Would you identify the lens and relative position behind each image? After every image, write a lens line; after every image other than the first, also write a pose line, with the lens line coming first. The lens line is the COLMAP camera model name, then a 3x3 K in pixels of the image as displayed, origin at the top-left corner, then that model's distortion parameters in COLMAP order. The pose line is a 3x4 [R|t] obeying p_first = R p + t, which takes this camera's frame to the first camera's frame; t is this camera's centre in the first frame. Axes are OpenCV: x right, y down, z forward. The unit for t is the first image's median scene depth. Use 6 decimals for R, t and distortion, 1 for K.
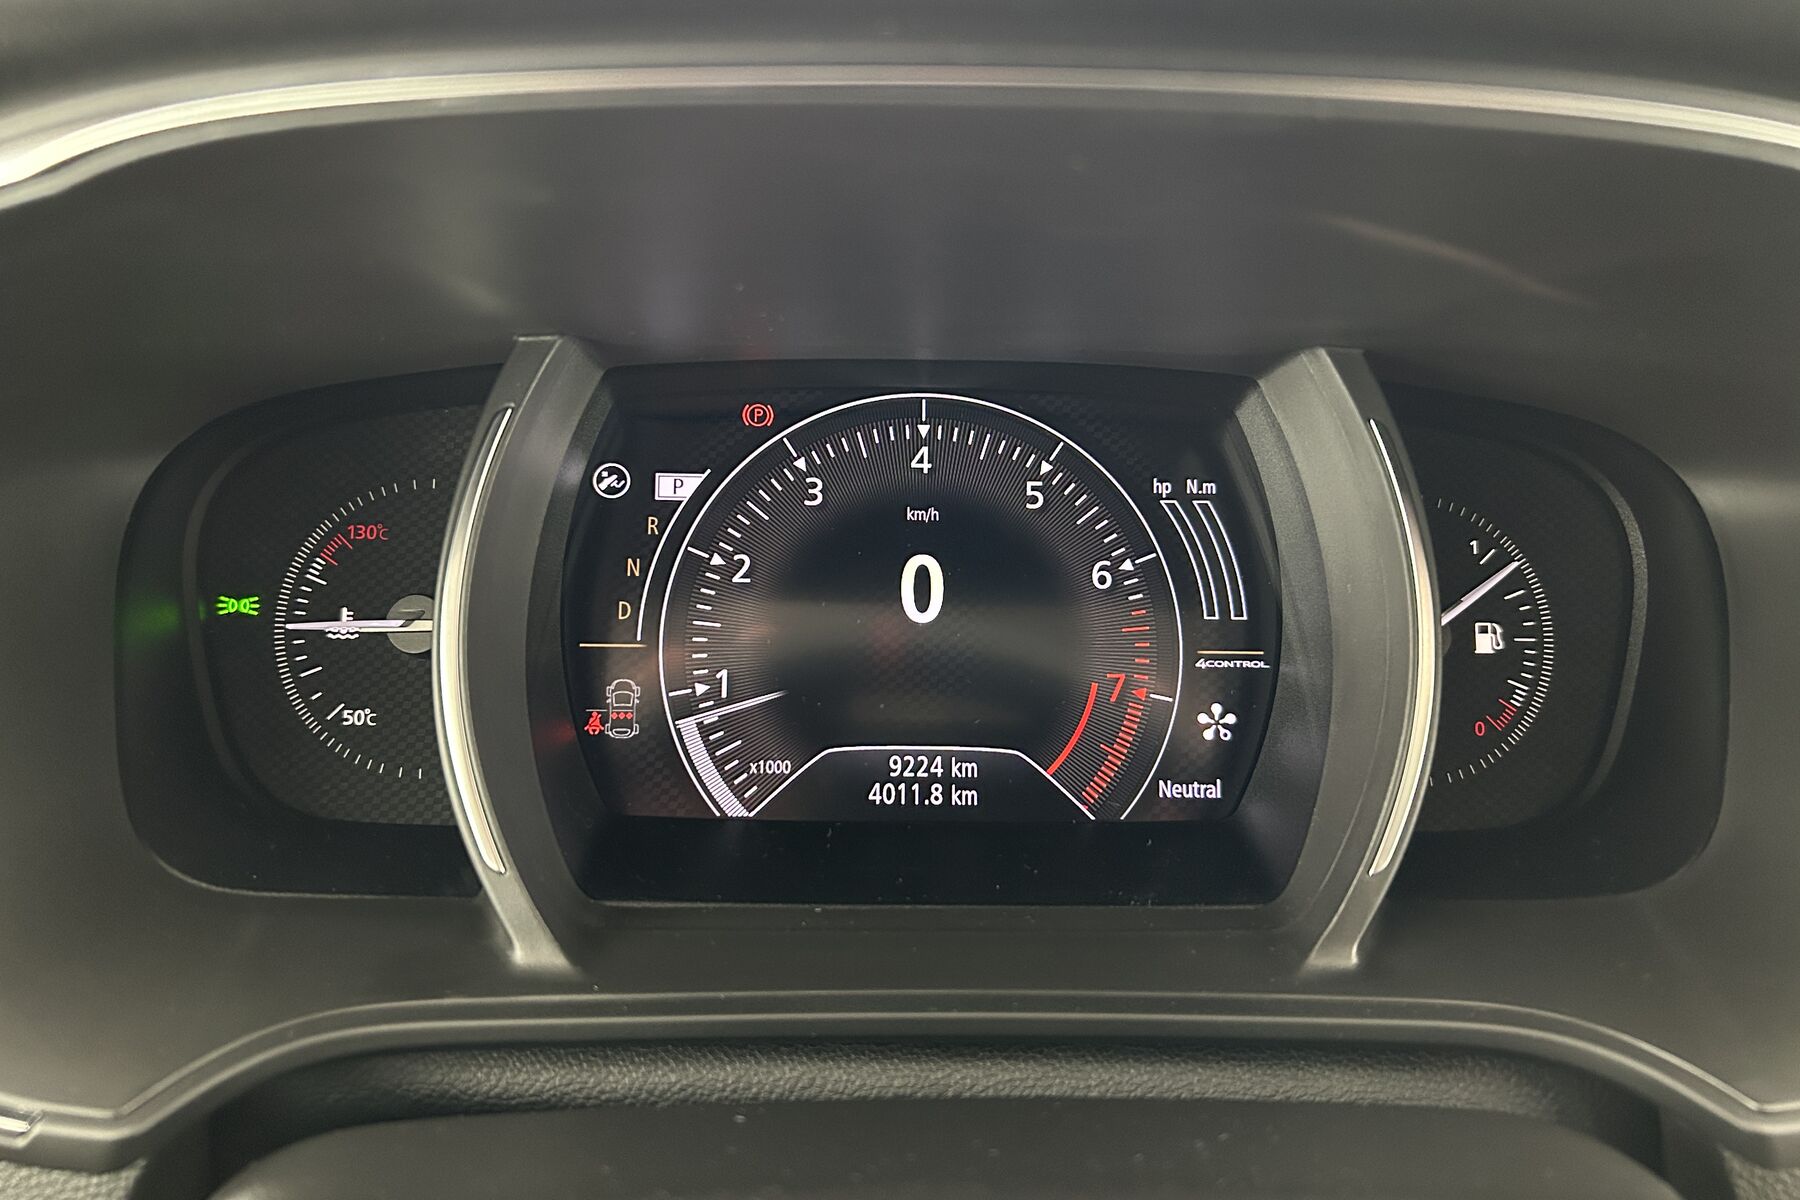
lens RADIAL K [[1349.4, 0, 900.1], [0, 1349.4, 630.1], [0, 0, 1]] dist [0.058966, -0.075690]
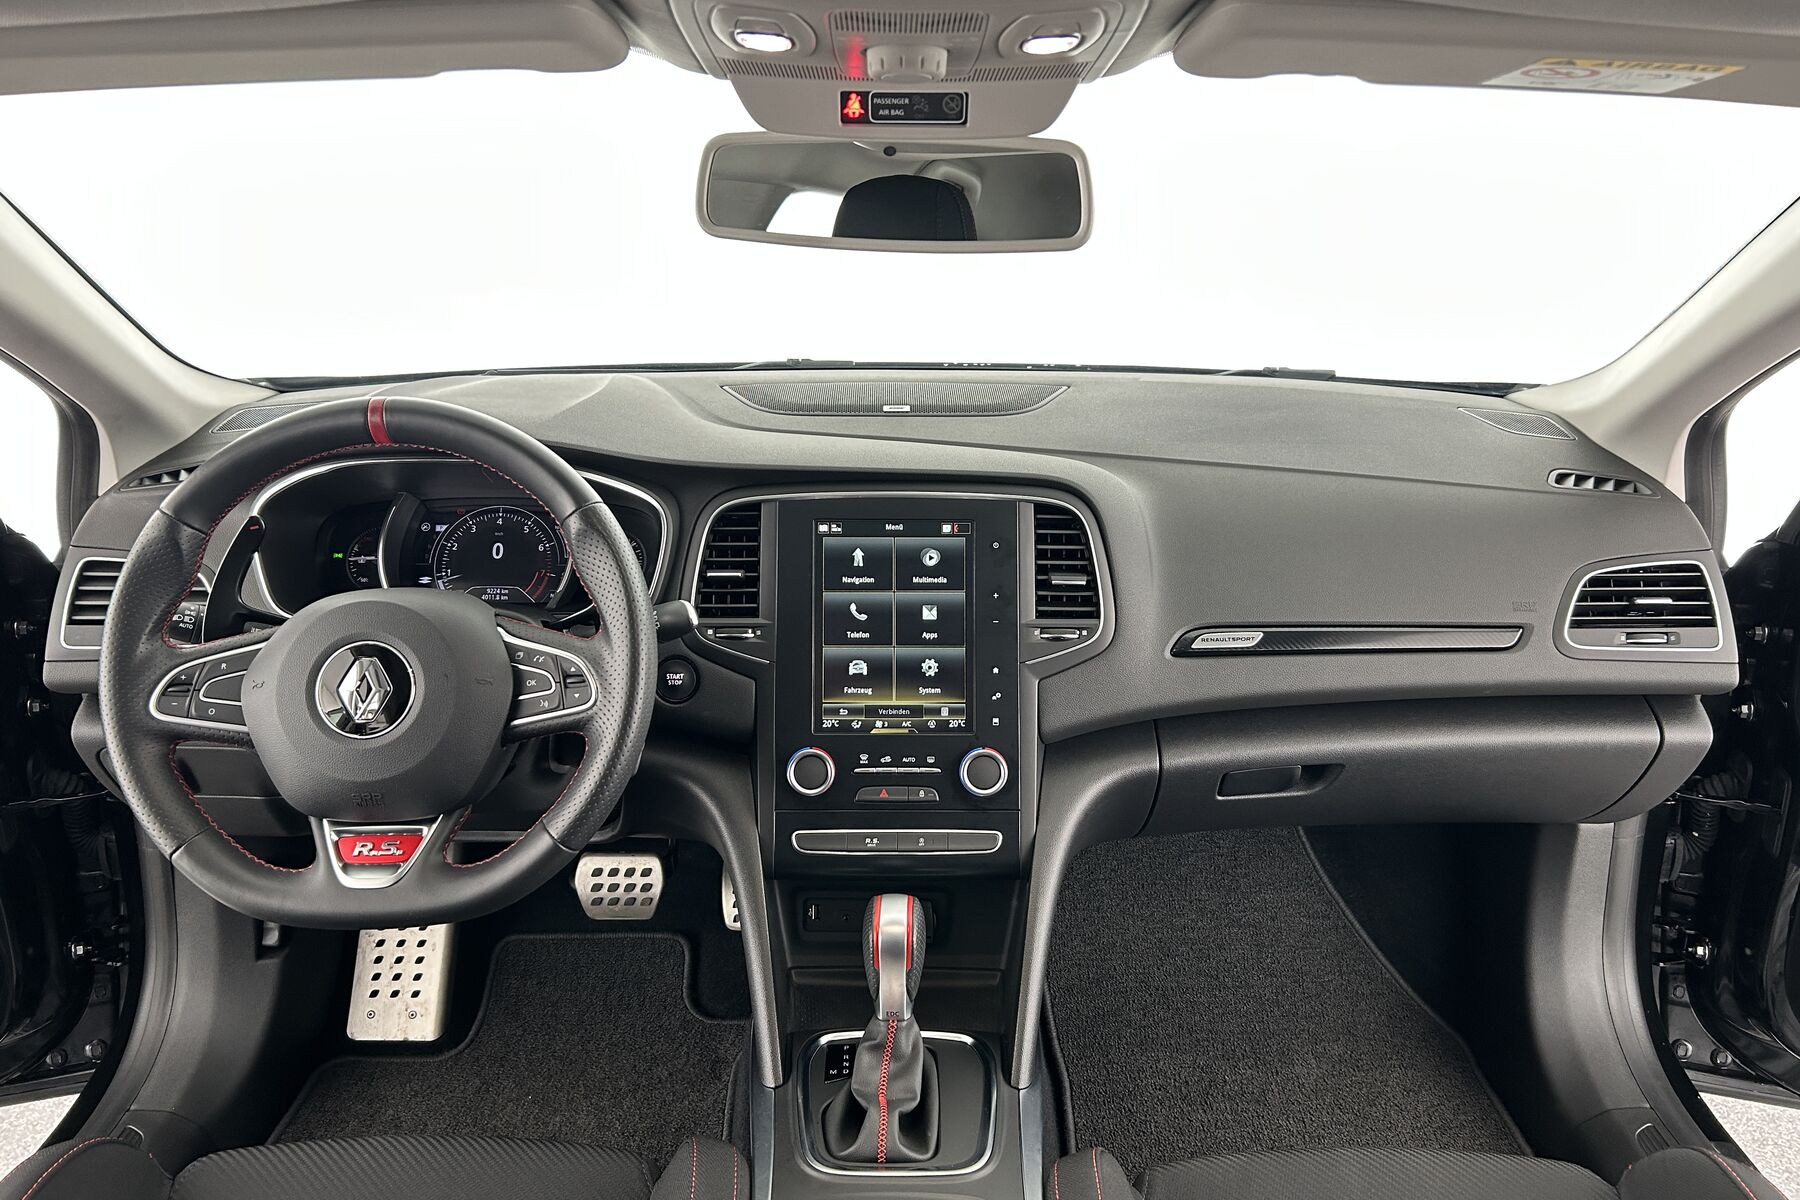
lens RADIAL K [[1349.4, 0, 900.1], [0, 1349.4, 630.1], [0, 0, 1]] dist [0.058966, -0.075690]
pose [[0.999862, -0.010858, -0.012561, 1.321224], [0.009120, 0.991342, -0.130990, 0.783506], [0.013874, 0.130857, 0.991304, -3.160428]]
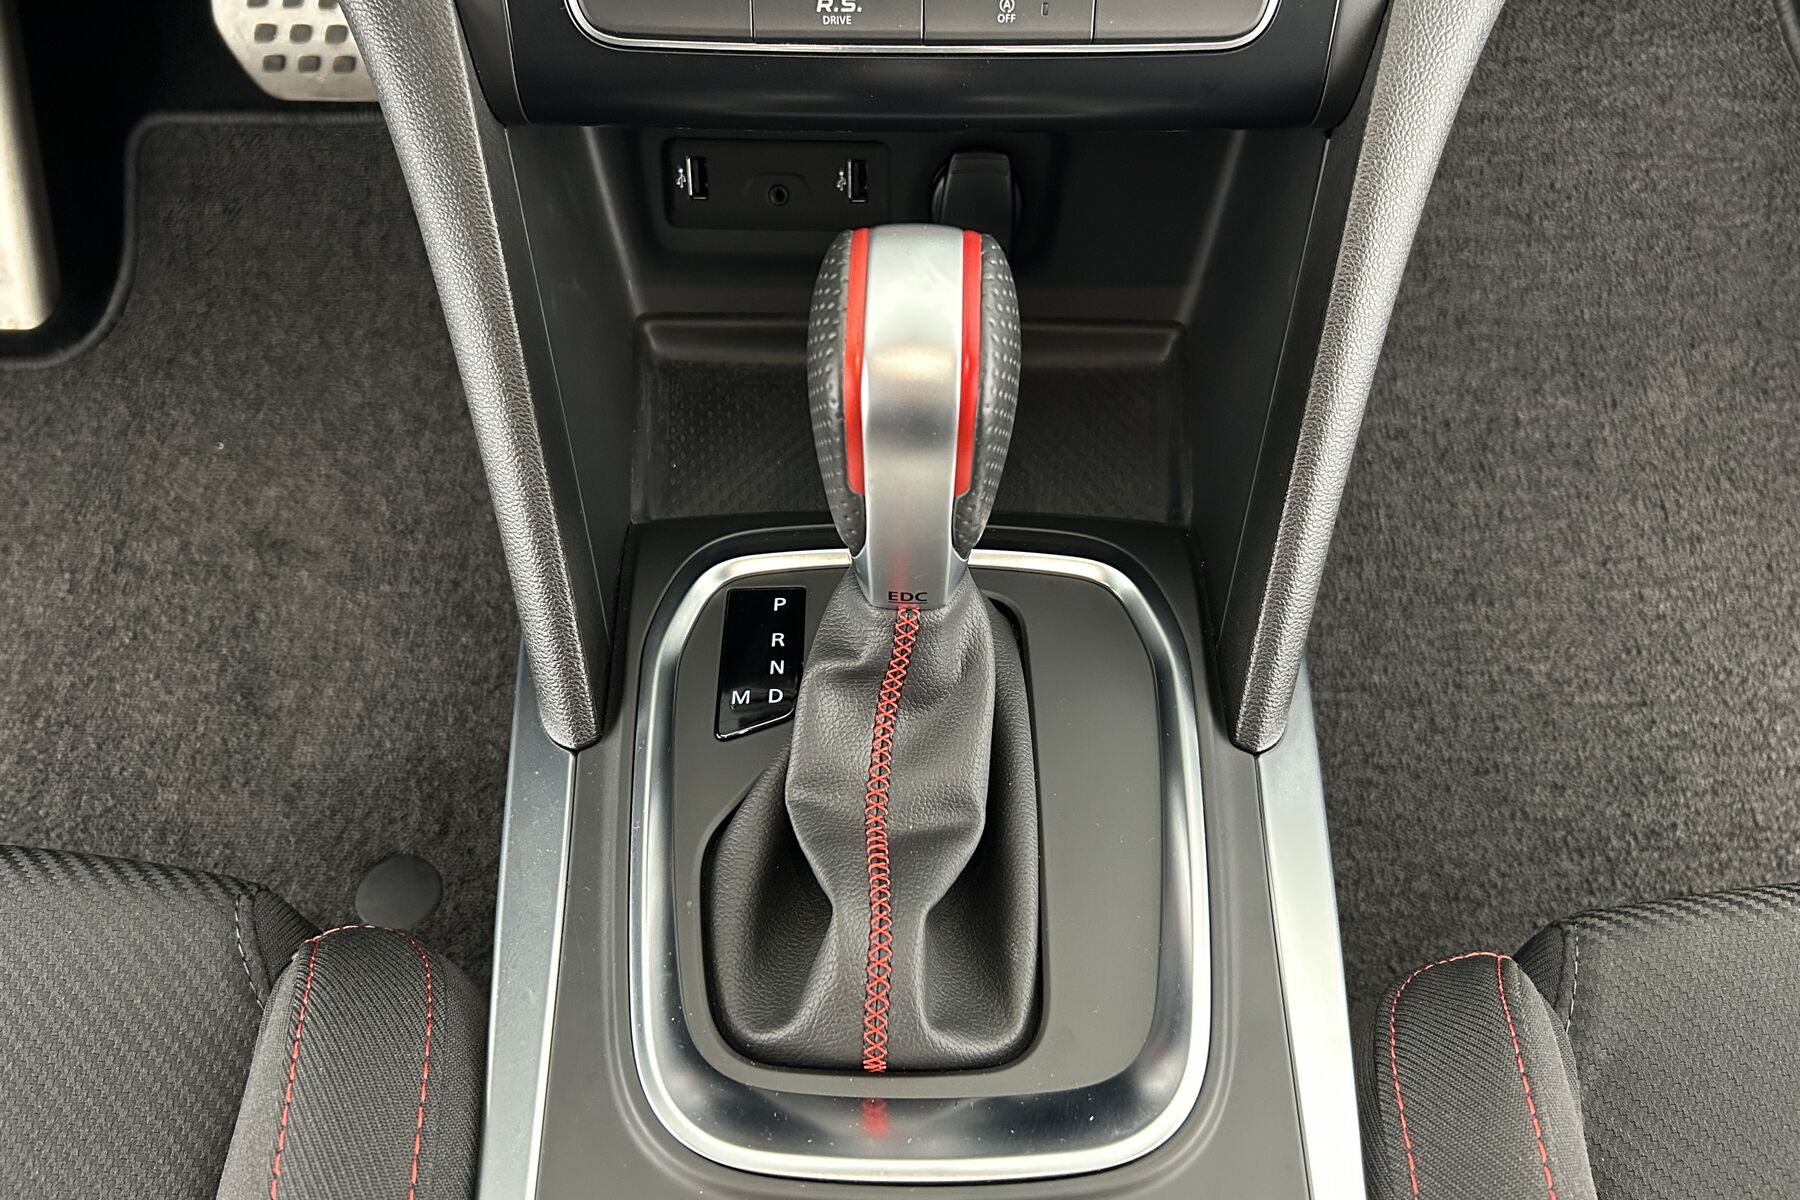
lens RADIAL K [[1406.2, 0, 904.0], [0, 1406.2, 580.5], [0, 0, 1]] dist [0.003587, 0.003545]
pose [[0.999936, 0.003381, -0.010813, 1.255151], [0.002150, 0.880468, 0.474102, 0.740372], [0.011123, -0.474094, 0.880404, -0.528021]]
